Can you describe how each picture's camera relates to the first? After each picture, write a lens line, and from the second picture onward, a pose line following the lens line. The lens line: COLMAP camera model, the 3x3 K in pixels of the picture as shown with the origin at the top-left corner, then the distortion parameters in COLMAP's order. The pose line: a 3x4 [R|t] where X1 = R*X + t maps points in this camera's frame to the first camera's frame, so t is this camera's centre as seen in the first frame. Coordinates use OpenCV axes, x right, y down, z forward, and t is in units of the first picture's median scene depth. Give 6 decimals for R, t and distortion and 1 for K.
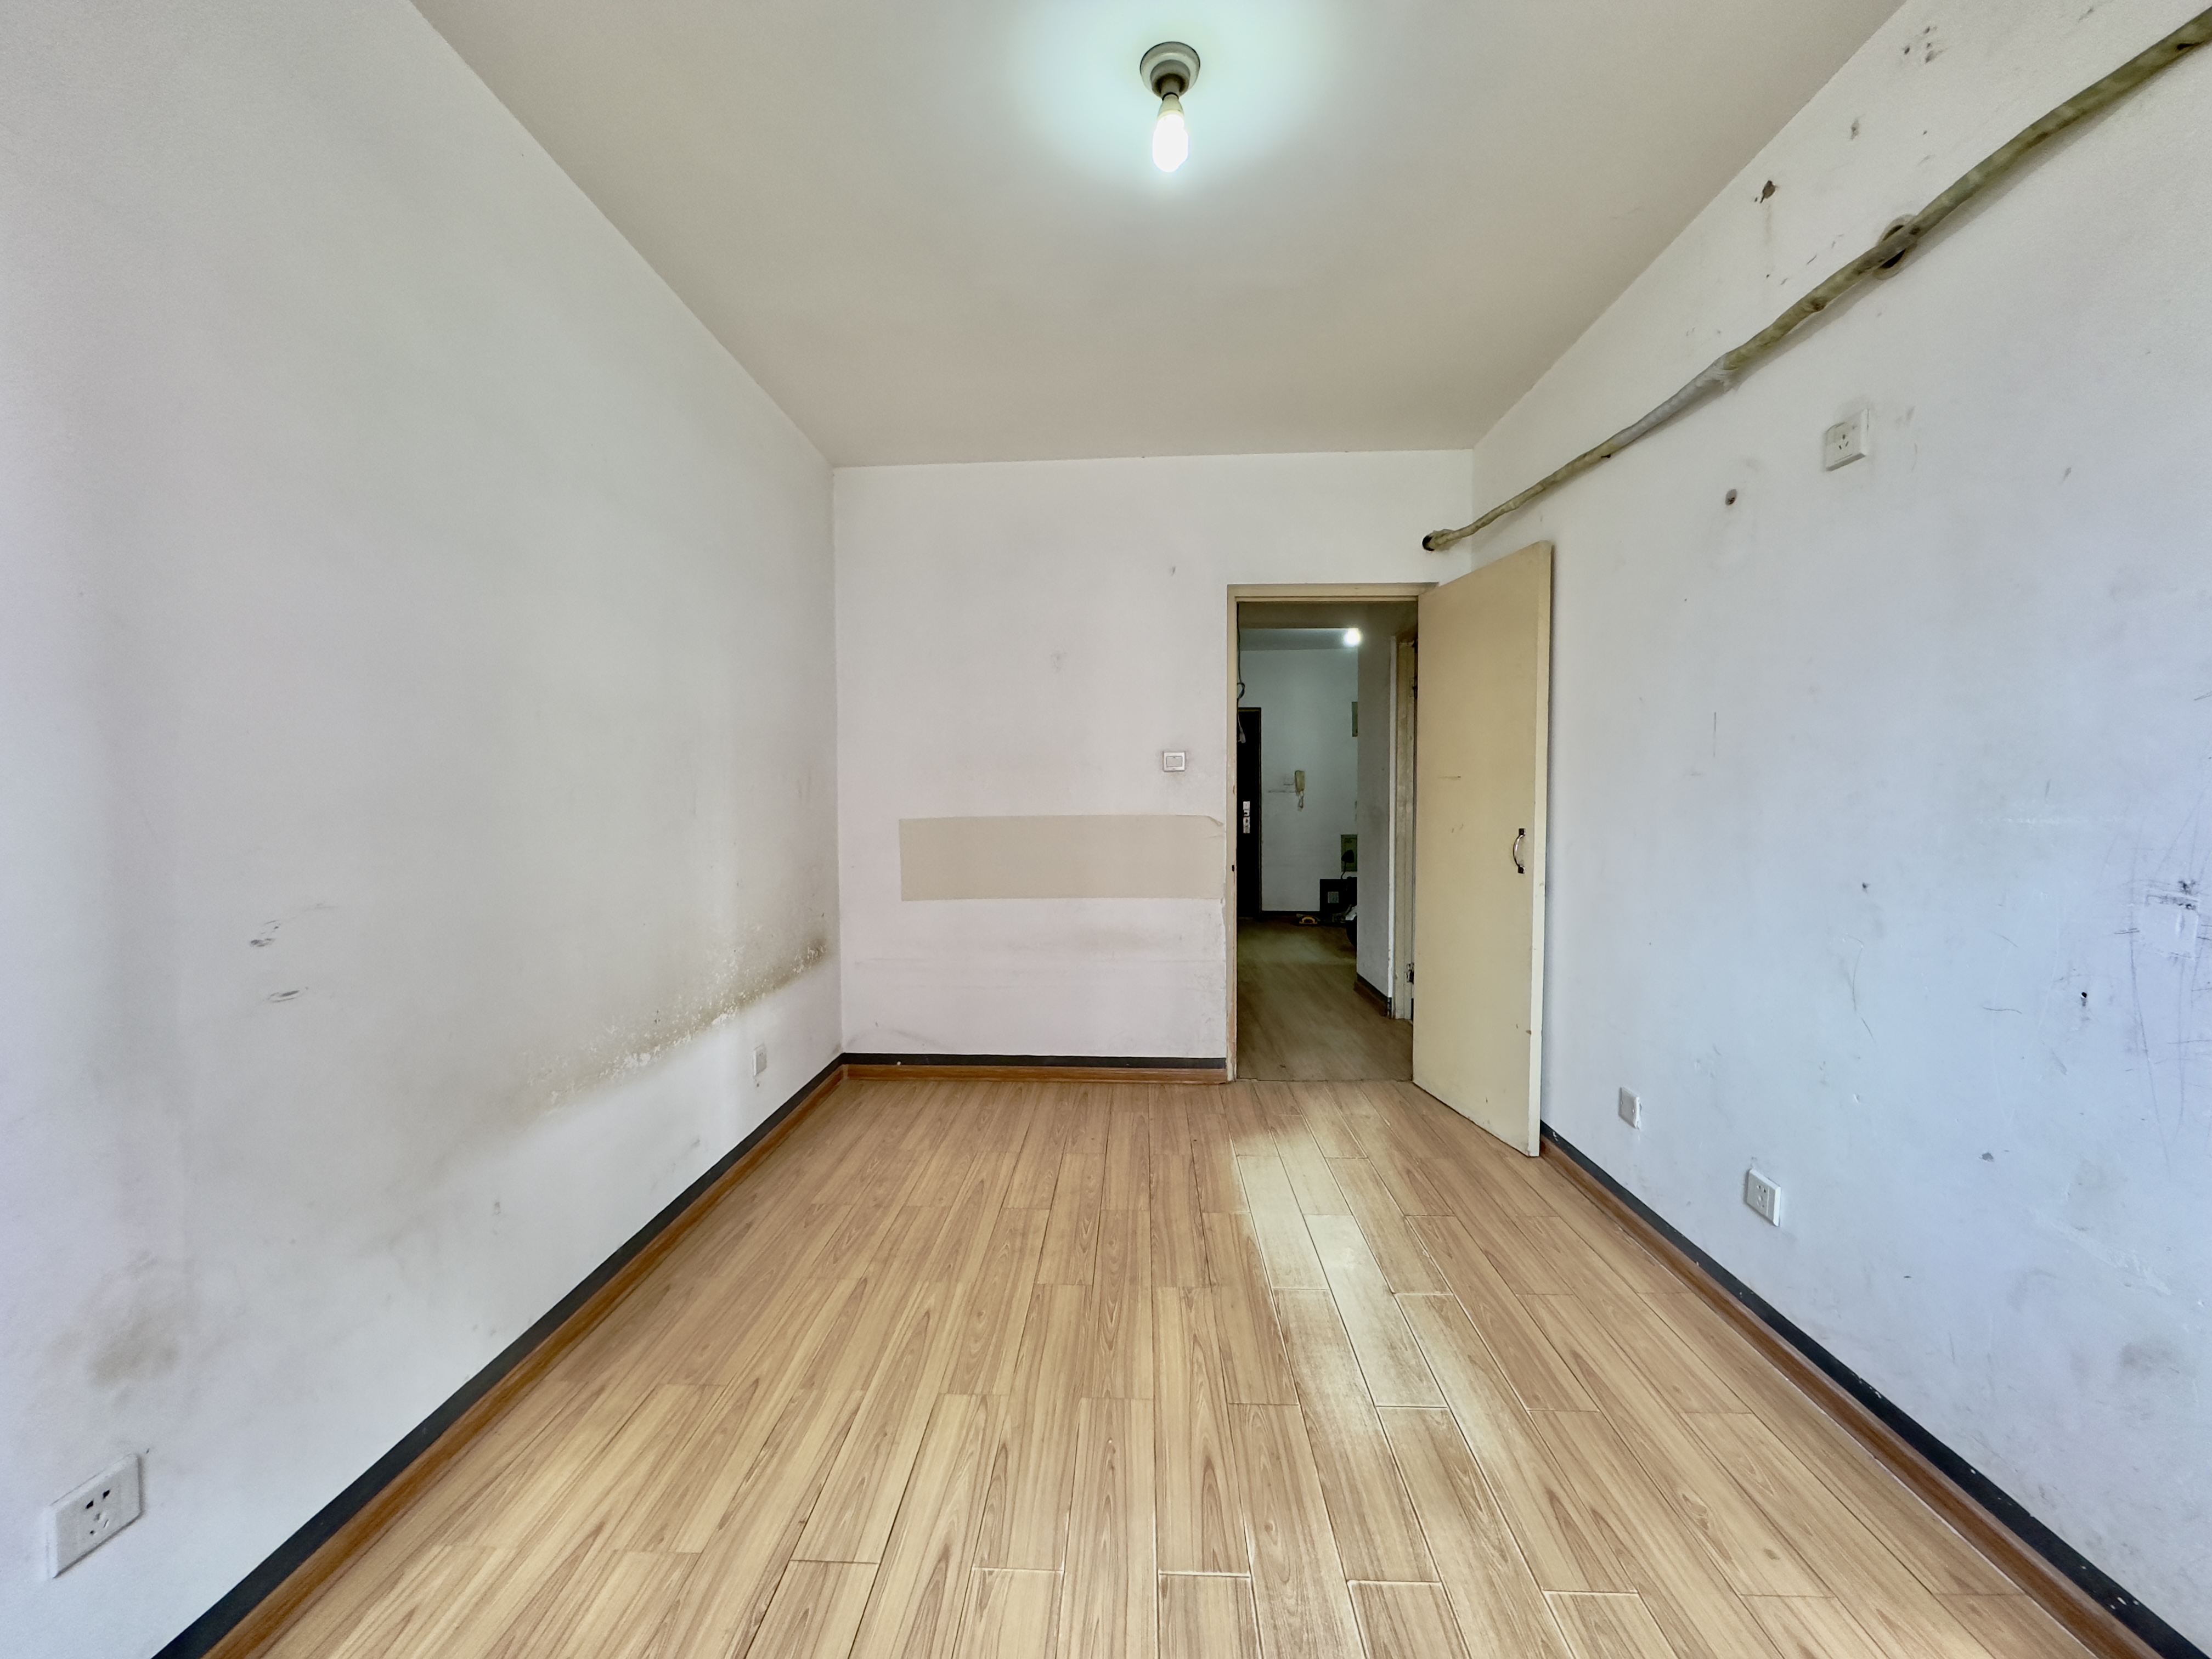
lens RADIAL K [[879.1, 0, 1105.1], [0, 879.1, 831.5], [0, 0, 1]] dist [-0.002622, 0.000728]
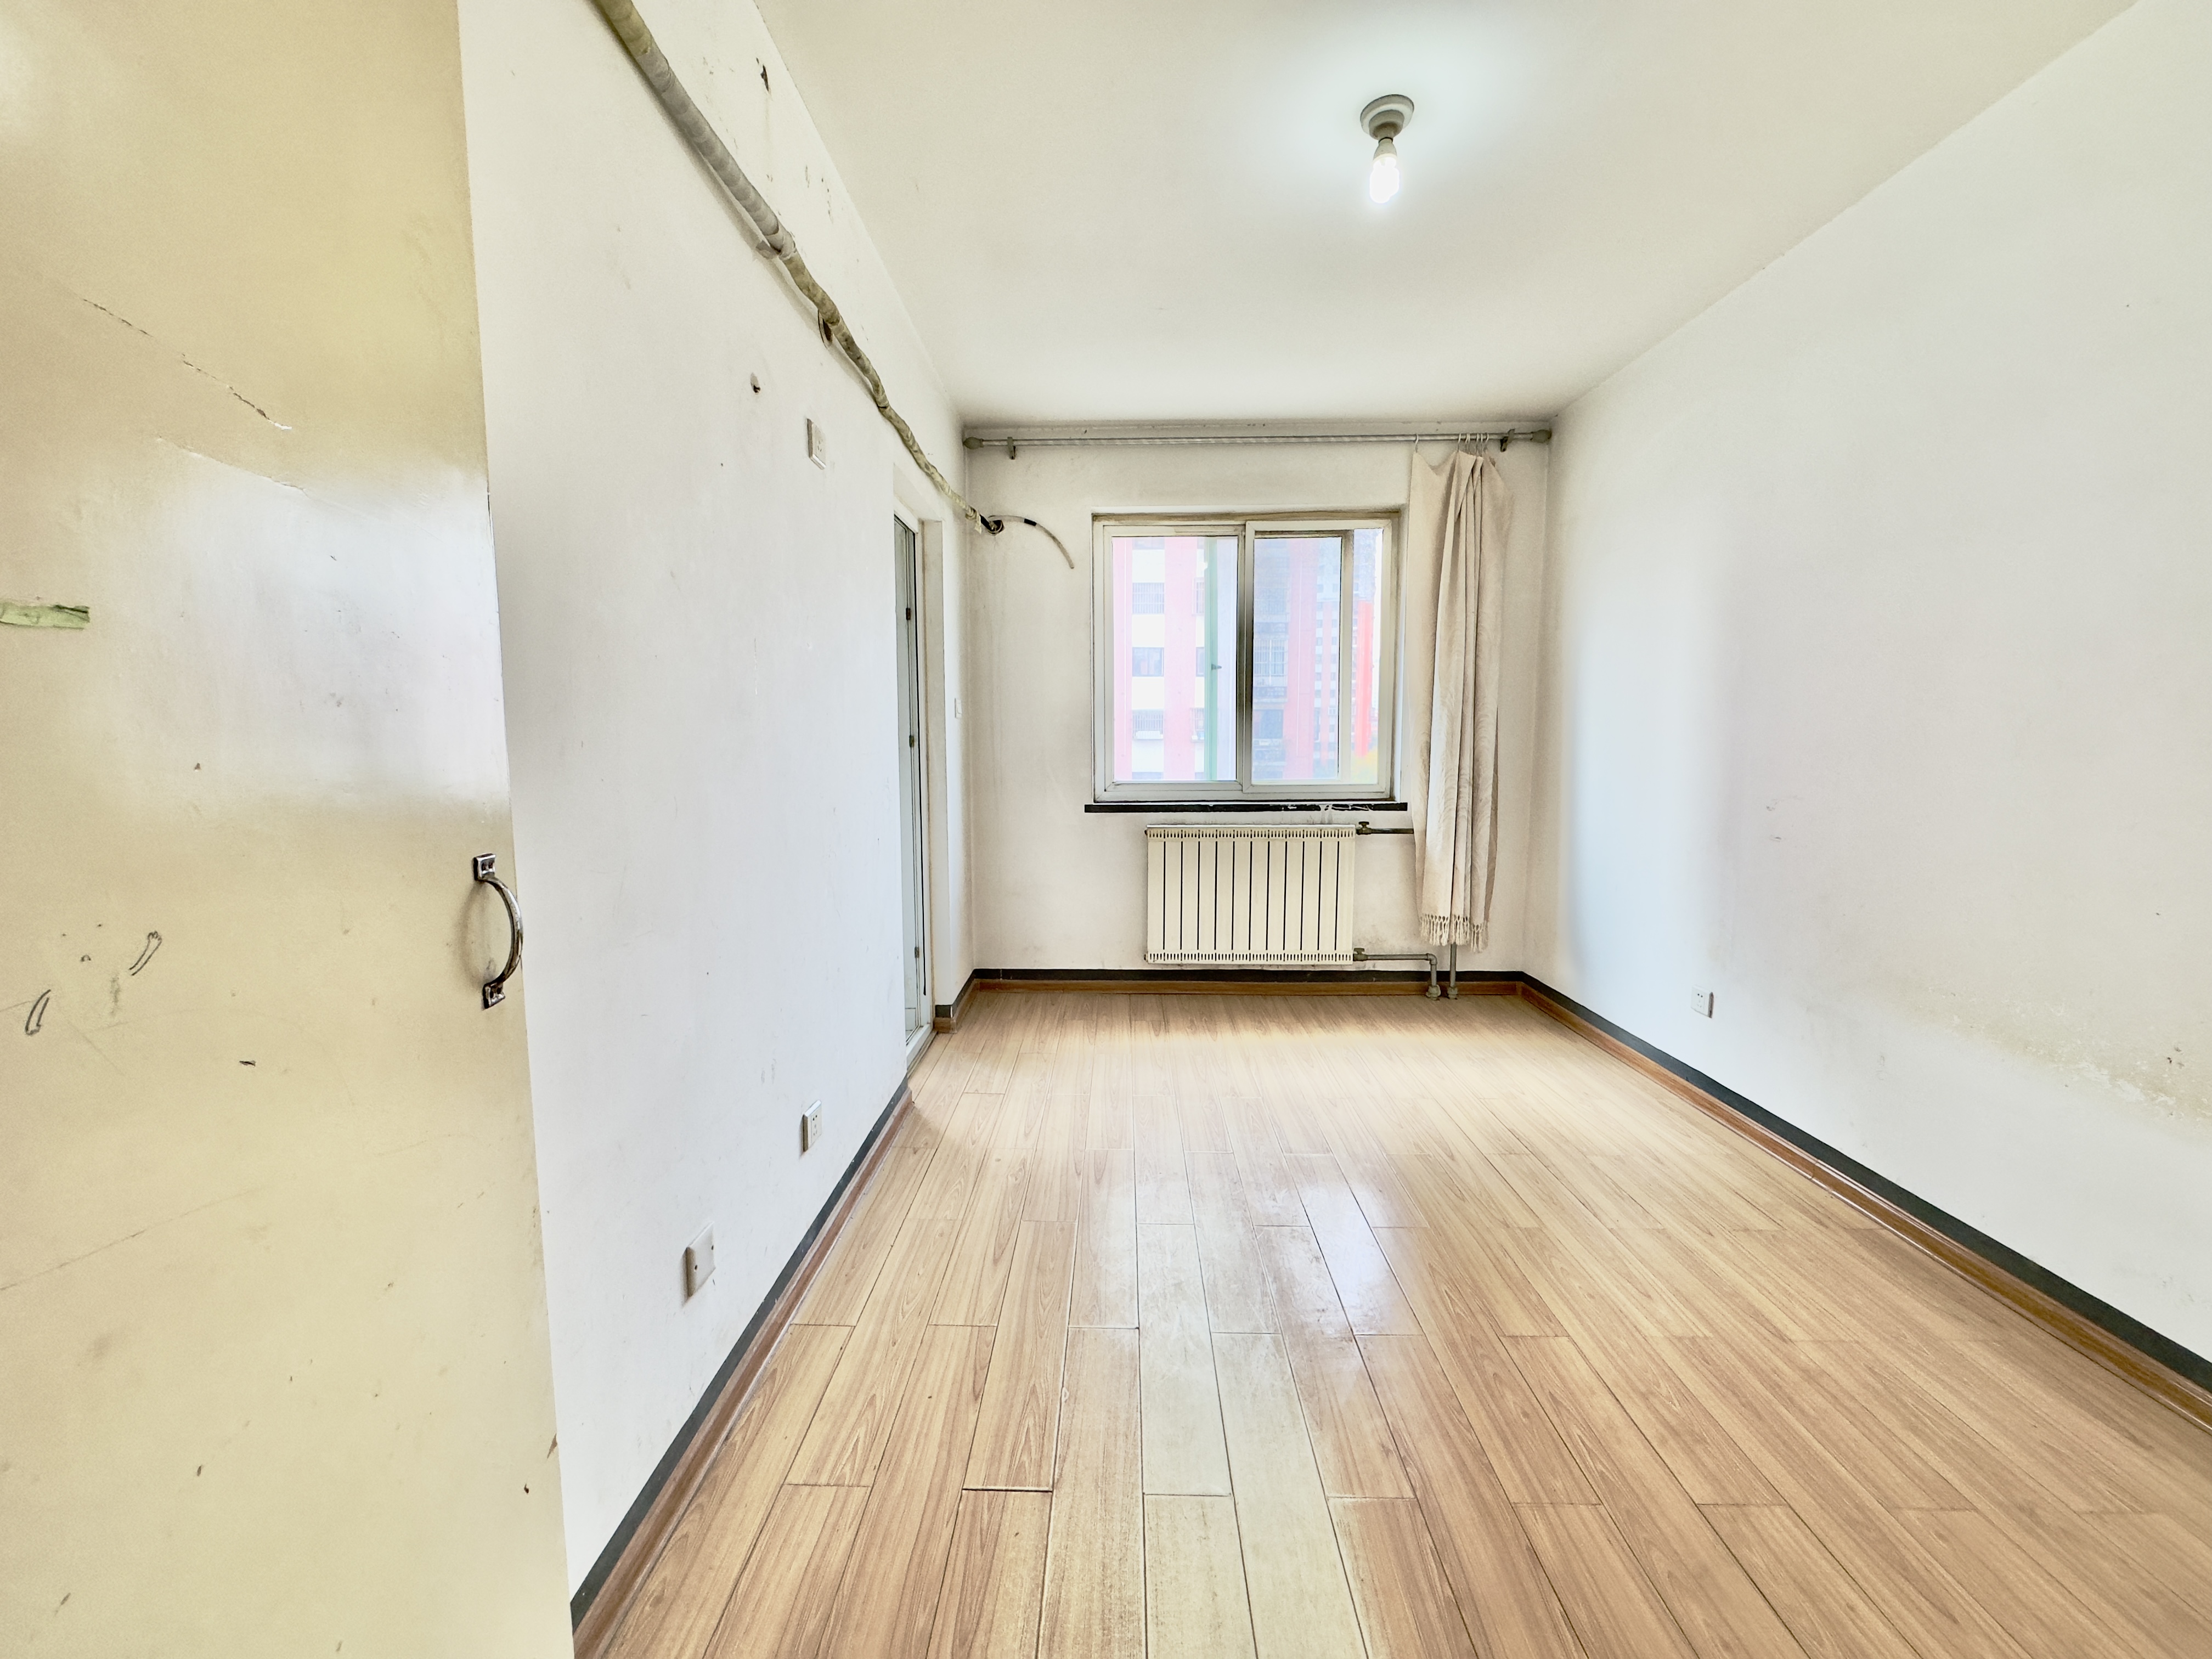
lens RADIAL K [[879.1, 0, 1096.4], [0, 879.1, 827.4], [0, 0, 1]] dist [-0.002622, 0.000728]
pose [[-0.999928, 0.005626, -0.010625, 0.374449], [0.004087, 0.990192, 0.139652, -0.073414], [0.011306, 0.139599, -0.990144, 1.774010]]
